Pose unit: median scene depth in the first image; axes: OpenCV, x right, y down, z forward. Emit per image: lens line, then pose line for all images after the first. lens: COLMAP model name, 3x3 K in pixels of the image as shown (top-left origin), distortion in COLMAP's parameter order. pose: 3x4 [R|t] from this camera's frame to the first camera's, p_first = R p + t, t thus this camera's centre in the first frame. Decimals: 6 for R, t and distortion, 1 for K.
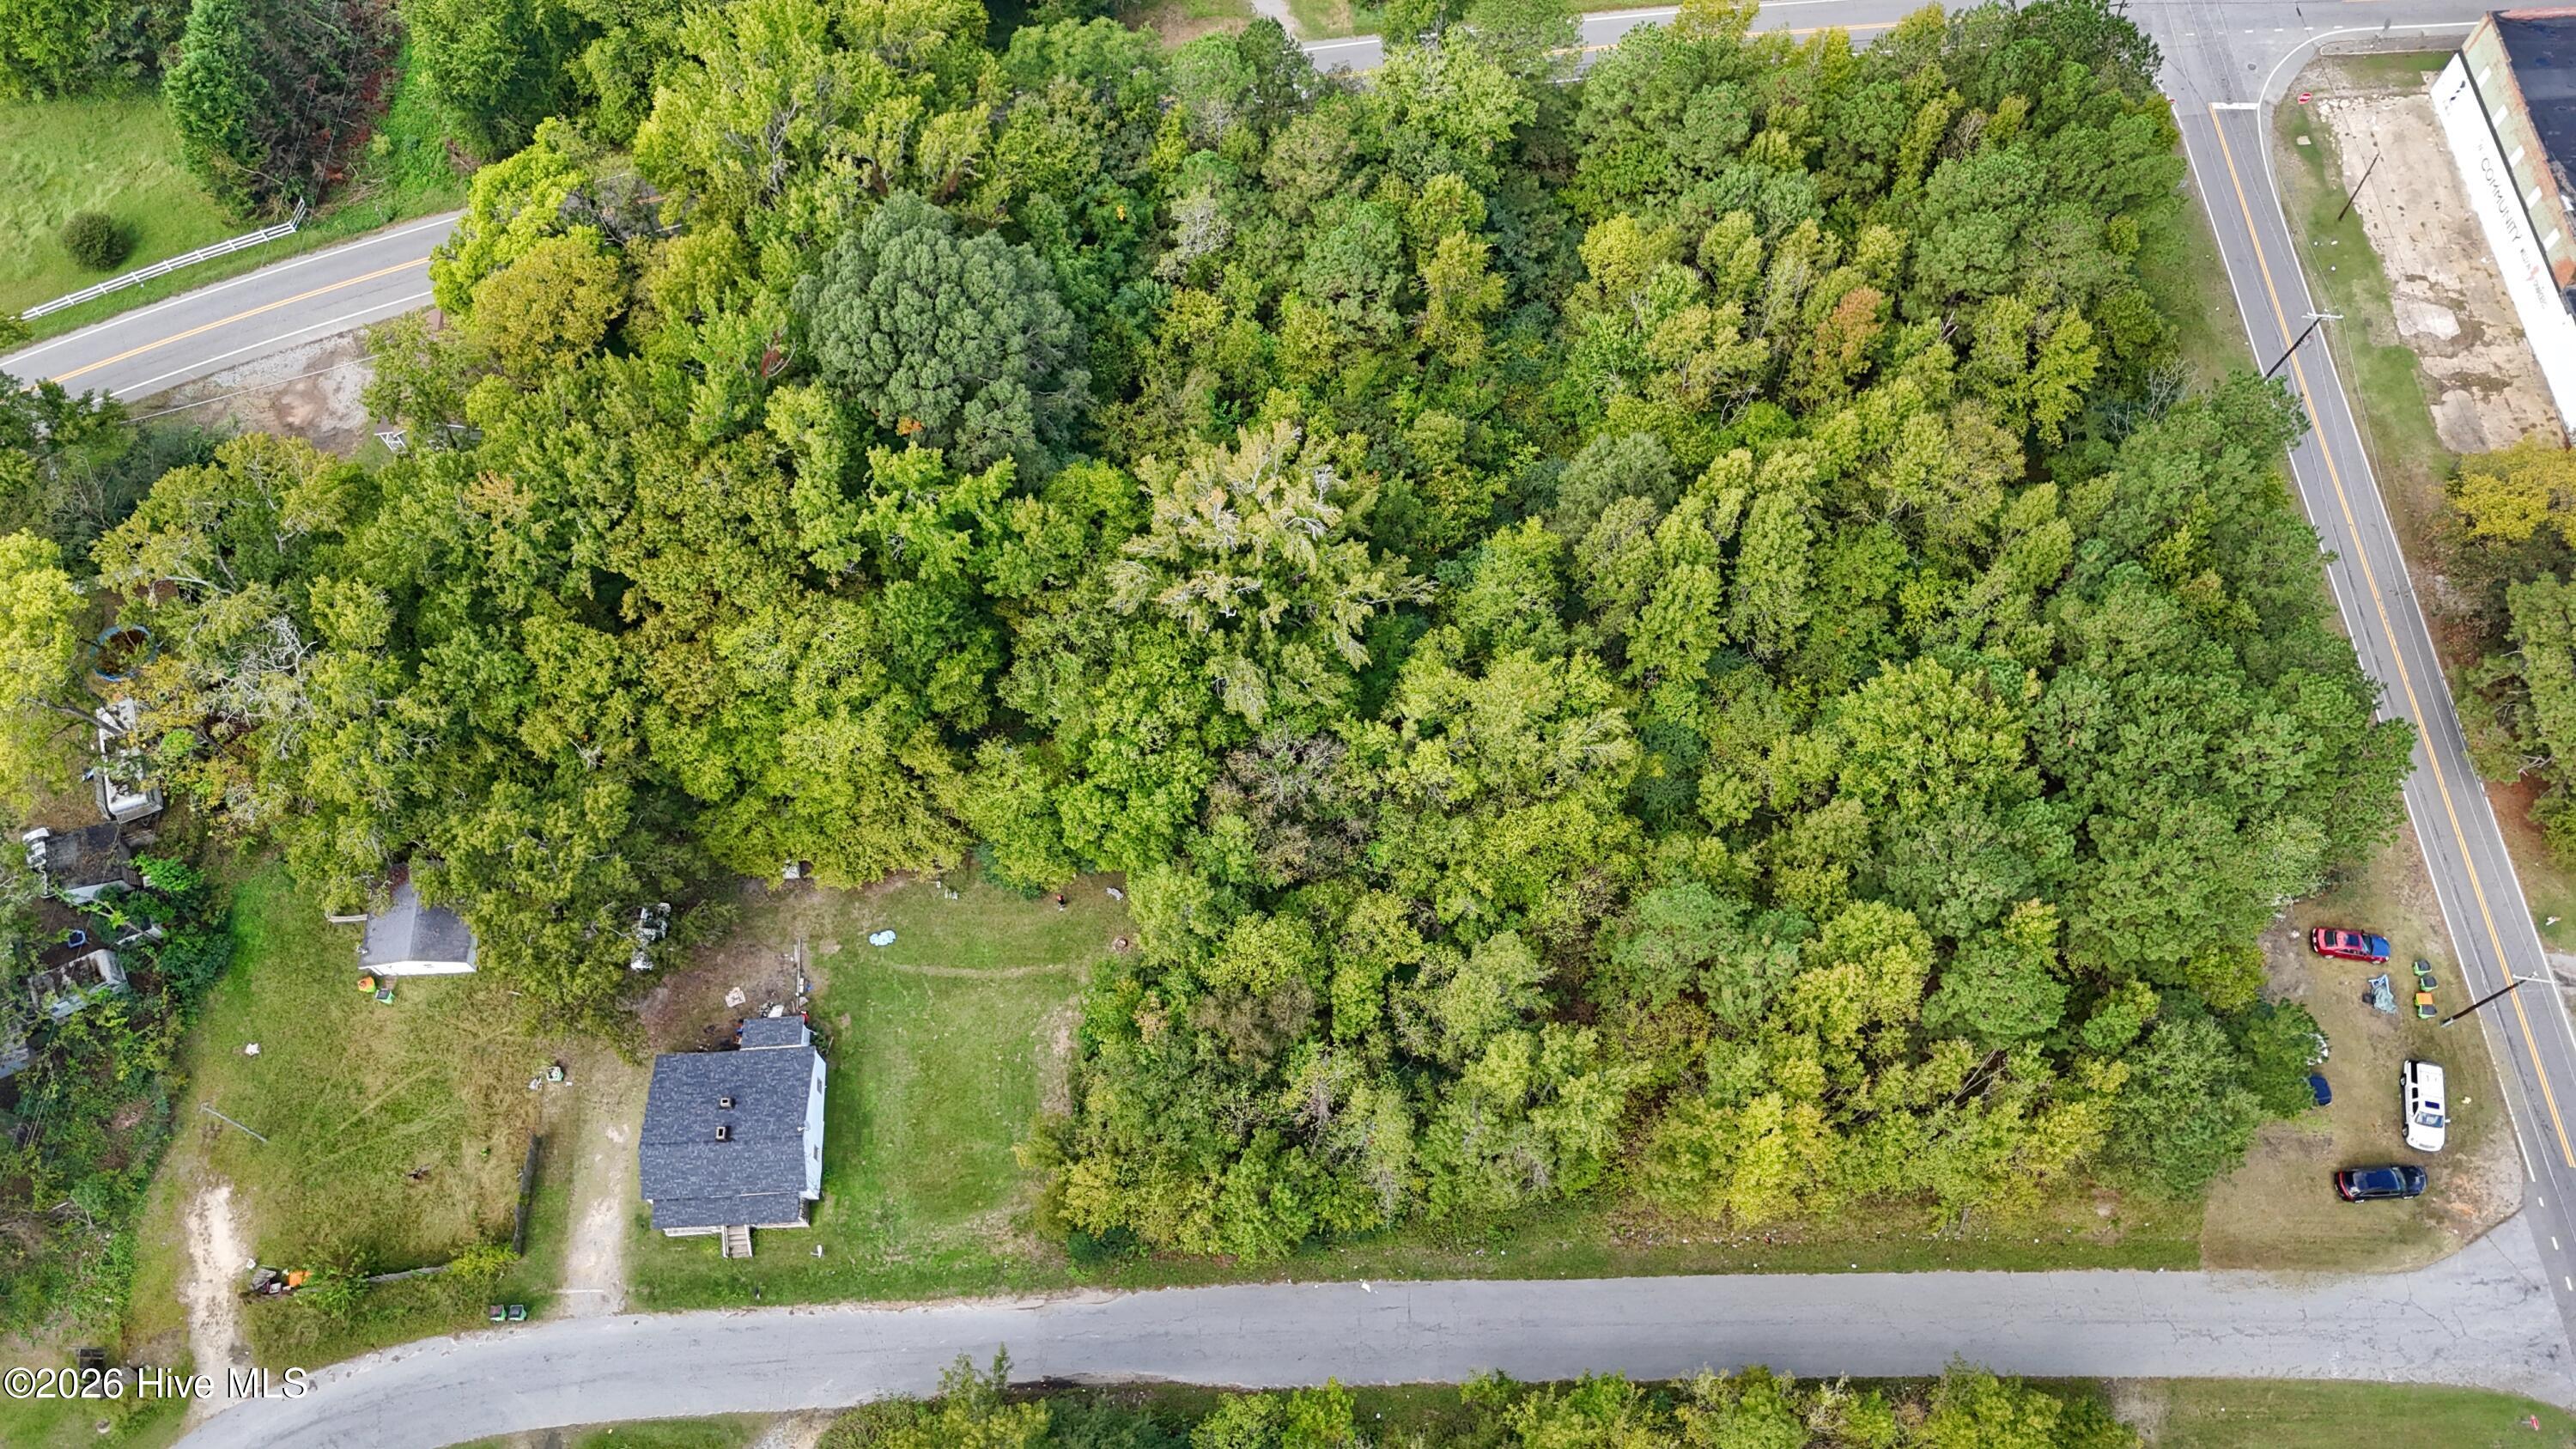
lens RADIAL K [[1899.1, 0, 1291.3], [0, 1899.1, 727.6], [0, 0, 1]] dist [0.076127, -0.074316]
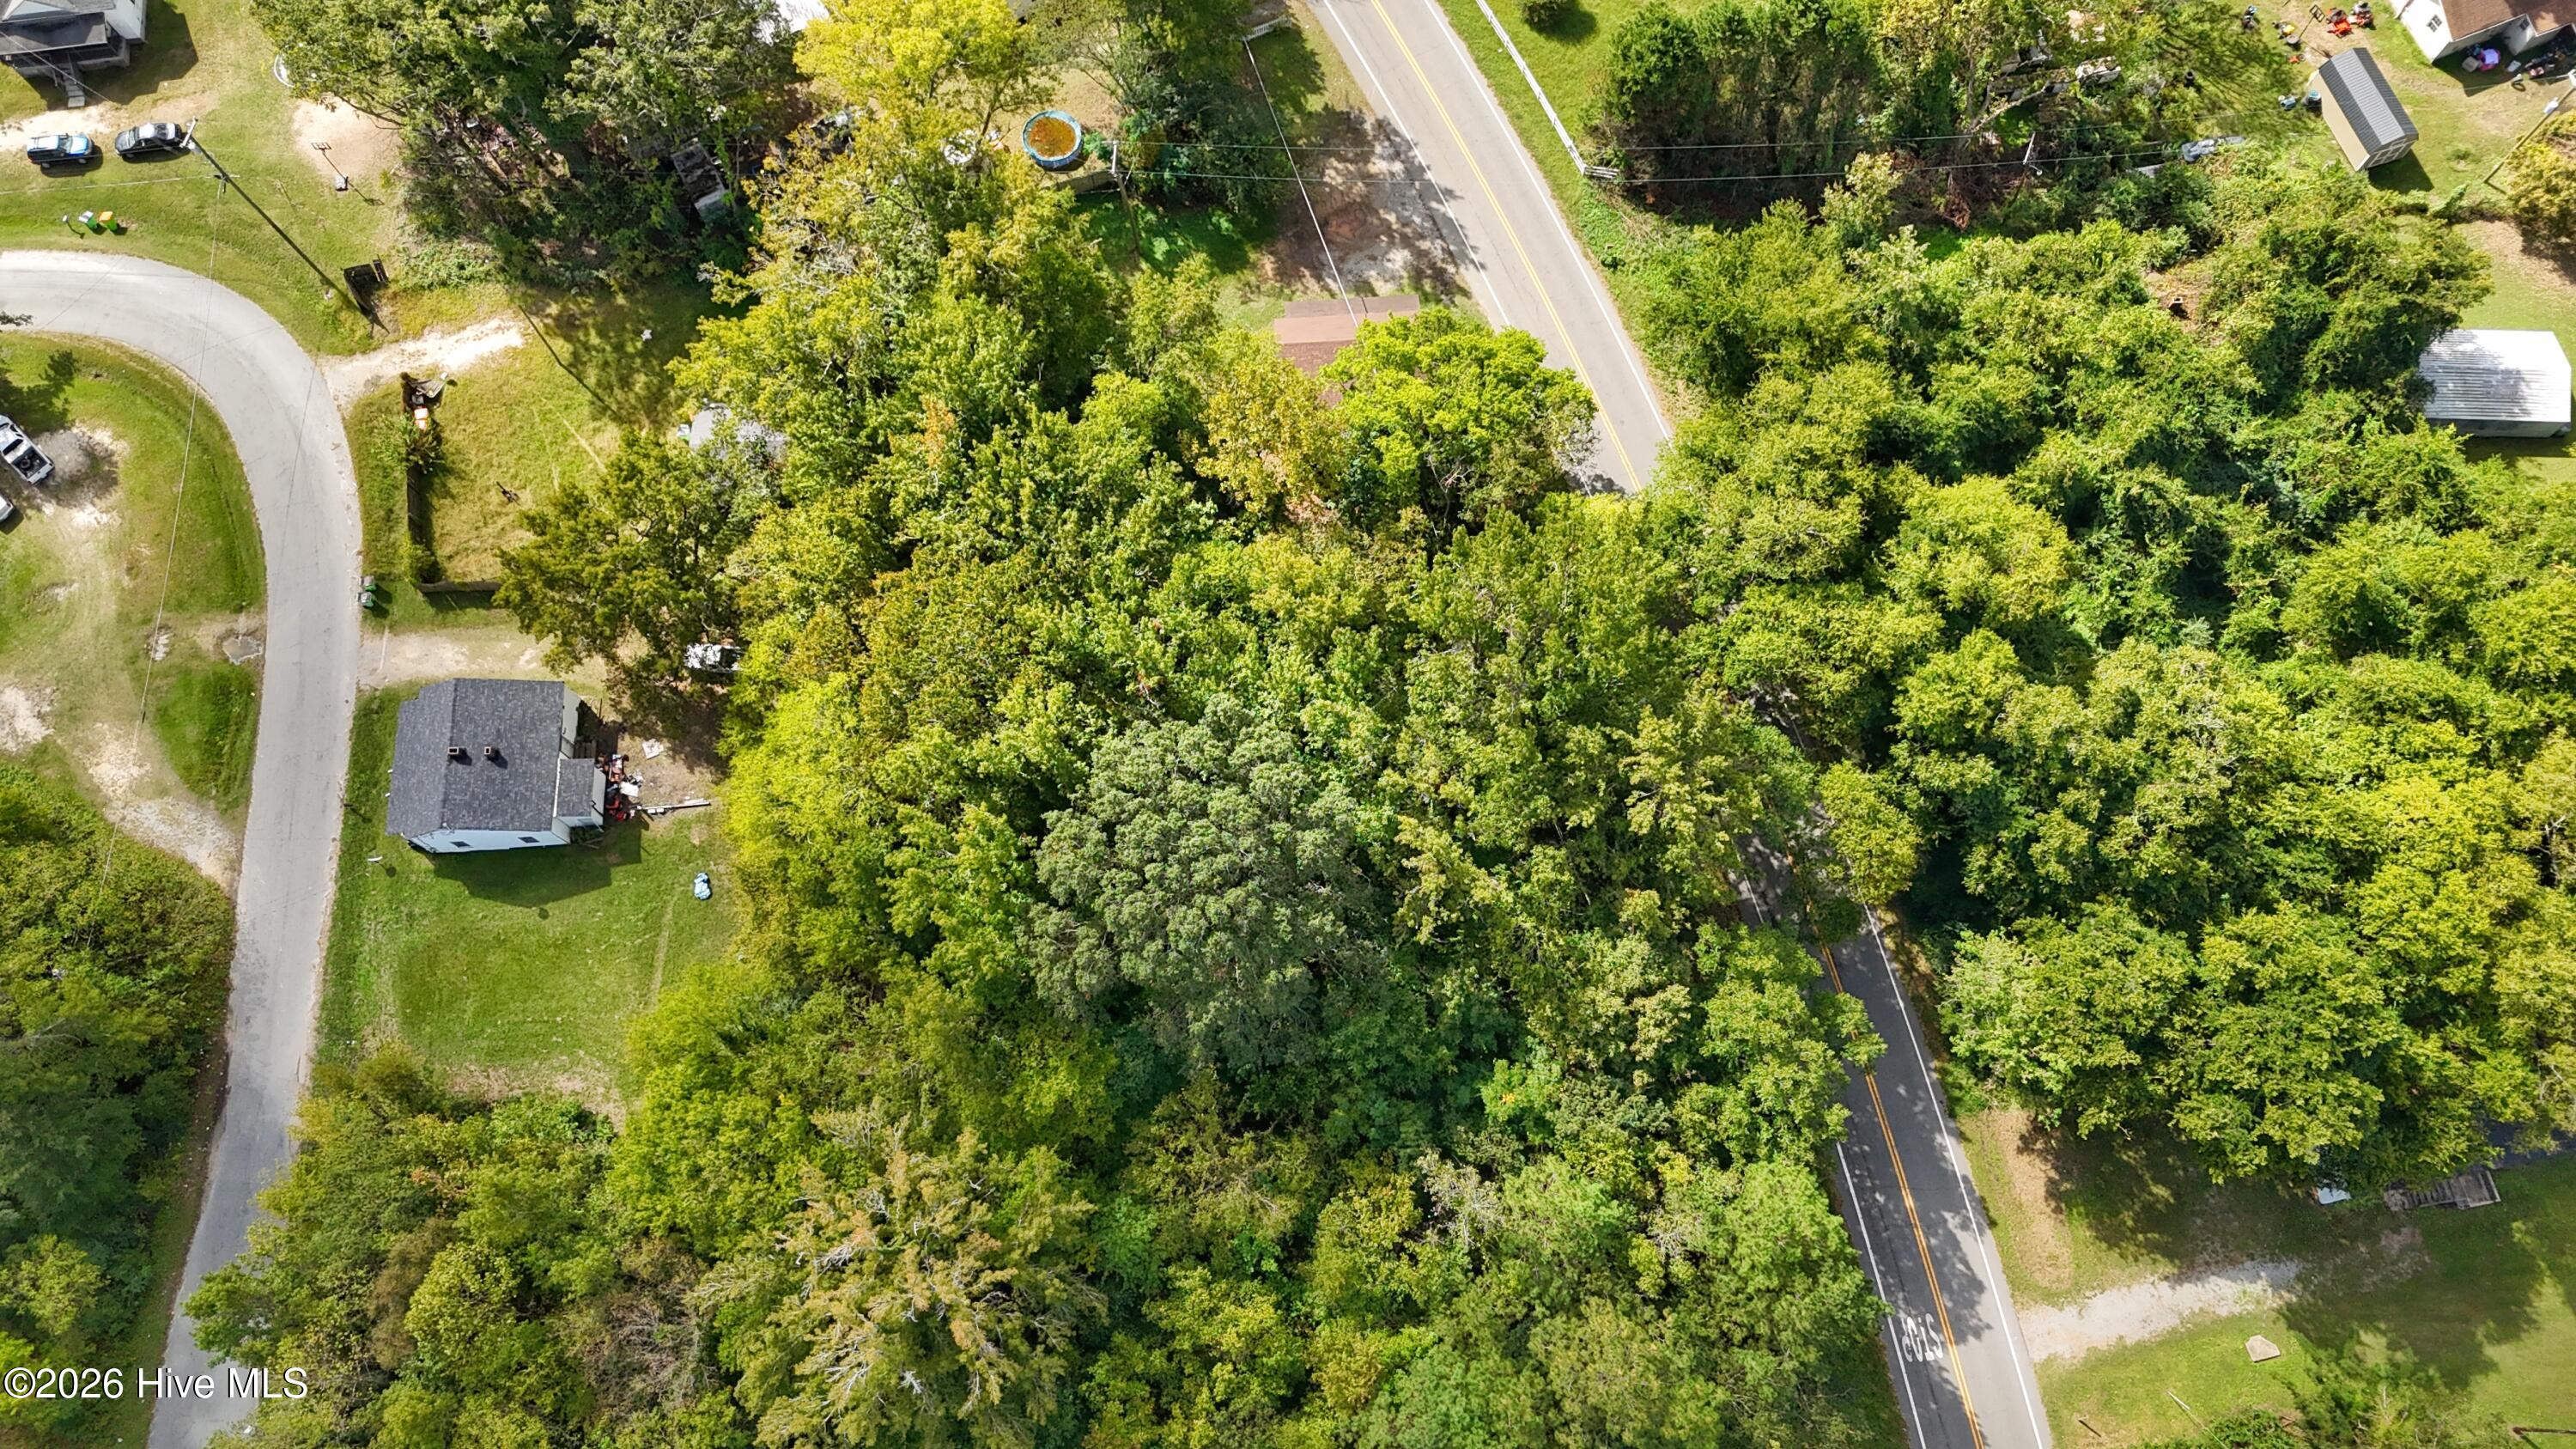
lens RADIAL K [[1899.1, 0, 1283.4], [0, 1899.1, 712.5], [0, 0, 1]] dist [0.076127, -0.074316]
pose [[-0.004308, 0.946075, -0.323920, 0.011541], [-0.887083, 0.145906, 0.437945, -0.615727], [0.461590, 0.289230, 0.838618, 0.332937]]
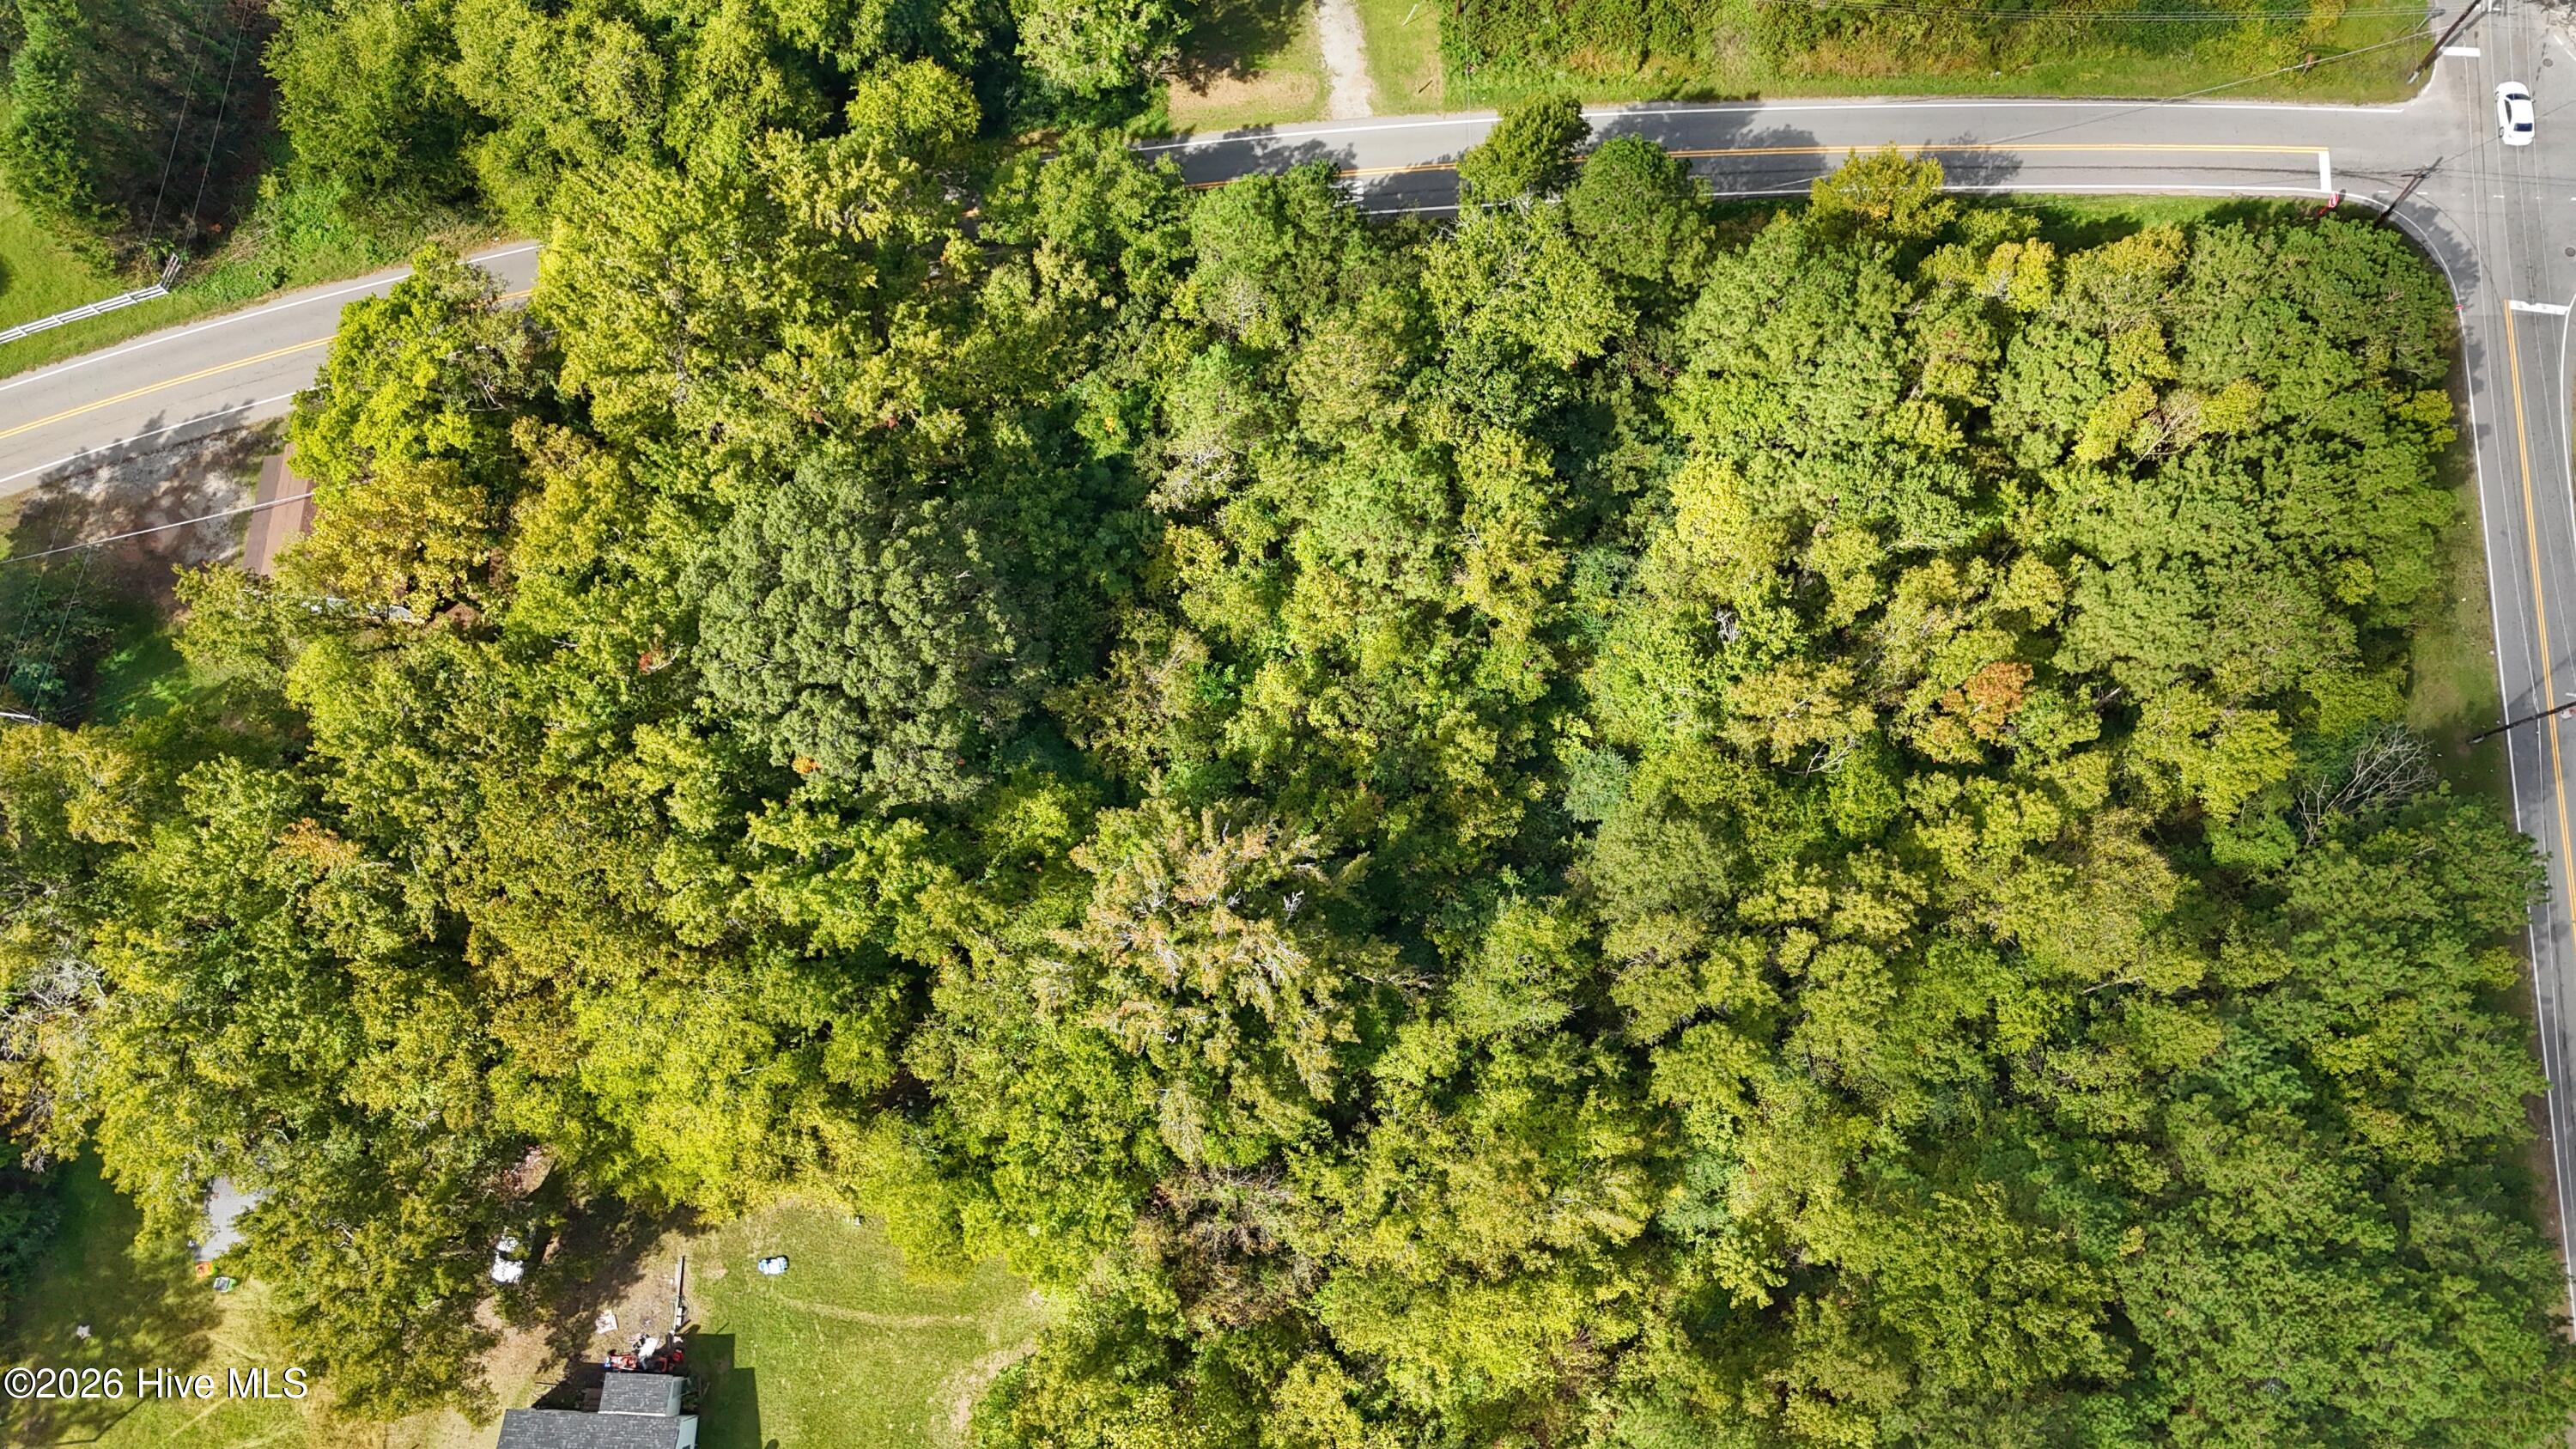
lens RADIAL K [[1899.1, 0, 1281.8], [0, 1899.1, 727.9], [0, 0, 1]] dist [0.076127, -0.074316]
pose [[0.993941, 0.097239, -0.051248, 0.044833], [-0.085481, 0.976923, 0.195742, -0.352162], [0.069099, -0.190175, 0.979315, 0.204527]]
